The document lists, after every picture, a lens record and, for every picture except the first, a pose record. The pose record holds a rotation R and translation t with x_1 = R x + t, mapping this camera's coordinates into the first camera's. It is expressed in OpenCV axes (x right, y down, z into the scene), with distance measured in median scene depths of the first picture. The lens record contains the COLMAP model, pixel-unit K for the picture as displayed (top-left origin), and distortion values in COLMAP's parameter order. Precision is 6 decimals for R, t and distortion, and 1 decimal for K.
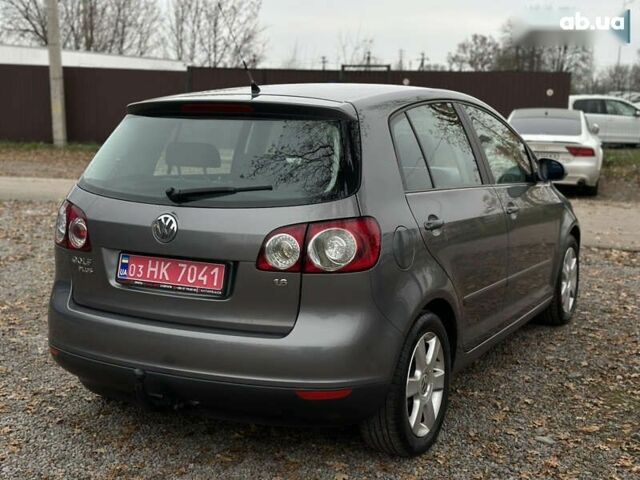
lens RADIAL K [[893.5, 0, 320.8], [0, 893.5, 240.9], [0, 0, 1]] dist [0.124492, 0.000000]
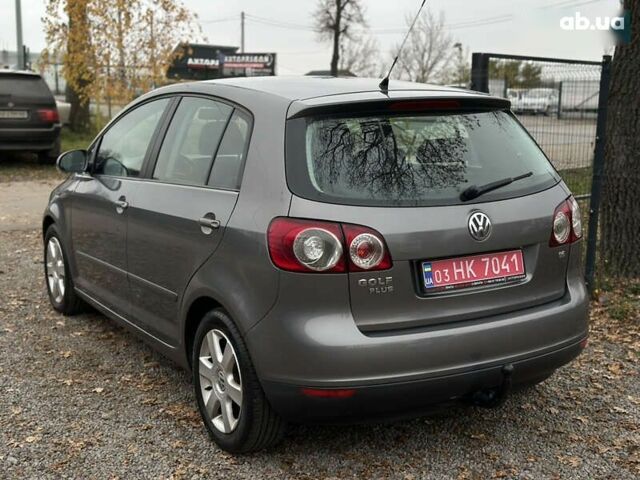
lens RADIAL K [[893.5, 0, 319.1], [0, 893.5, 239.7], [0, 0, 1]] dist [0.124492, 0.000000]
pose [[0.530640, -0.163911, 0.831598, -1.019683], [0.140401, 0.984567, 0.104473, -0.119110], [-0.835888, 0.061320, 0.545464, 0.549182]]
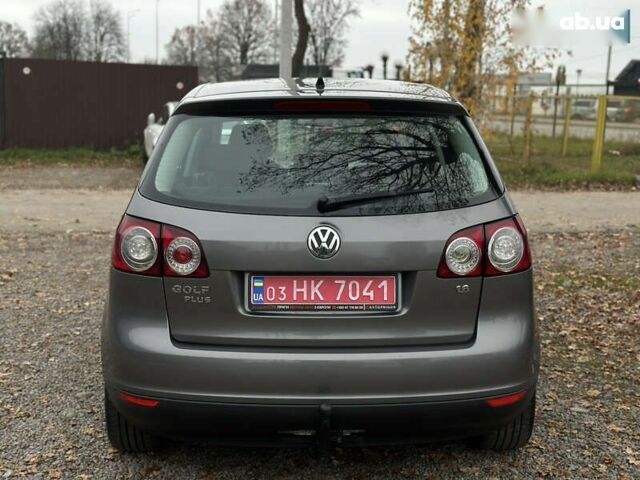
lens RADIAL K [[893.5, 0, 317.5], [0, 893.5, 244.1], [0, 0, 1]] dist [0.124492, 0.000000]
pose [[0.877242, -0.082544, 0.472898, -0.545887], [0.076543, 0.996554, 0.031956, -0.037222], [-0.473906, 0.008164, 0.880537, 0.206336]]
